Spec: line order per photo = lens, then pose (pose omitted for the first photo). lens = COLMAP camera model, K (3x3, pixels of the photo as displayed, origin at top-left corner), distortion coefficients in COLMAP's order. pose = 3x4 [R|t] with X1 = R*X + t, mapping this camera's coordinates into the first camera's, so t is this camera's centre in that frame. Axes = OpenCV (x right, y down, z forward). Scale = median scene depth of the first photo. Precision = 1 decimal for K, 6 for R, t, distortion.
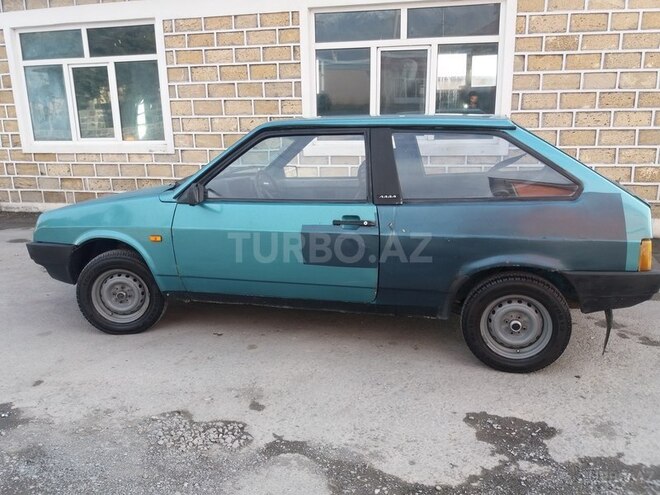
lens RADIAL K [[542.1, 0, 329.0], [0, 542.1, 250.0], [0, 0, 1]] dist [0.009424, -0.060945]
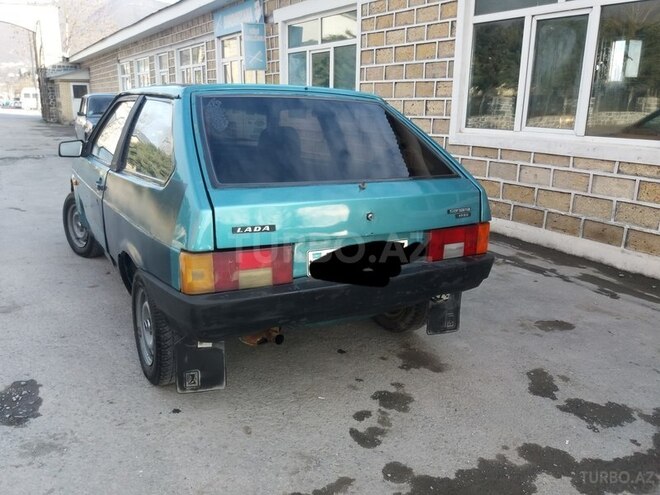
lens RADIAL K [[542.1, 0, 329.8], [0, 542.1, 246.8], [0, 0, 1]] dist [0.009424, -0.060945]
pose [[0.711673, 0.205325, -0.671835, 0.464363], [-0.196851, 0.976307, 0.089854, -0.051223], [0.674367, 0.068305, 0.735230, 0.225476]]
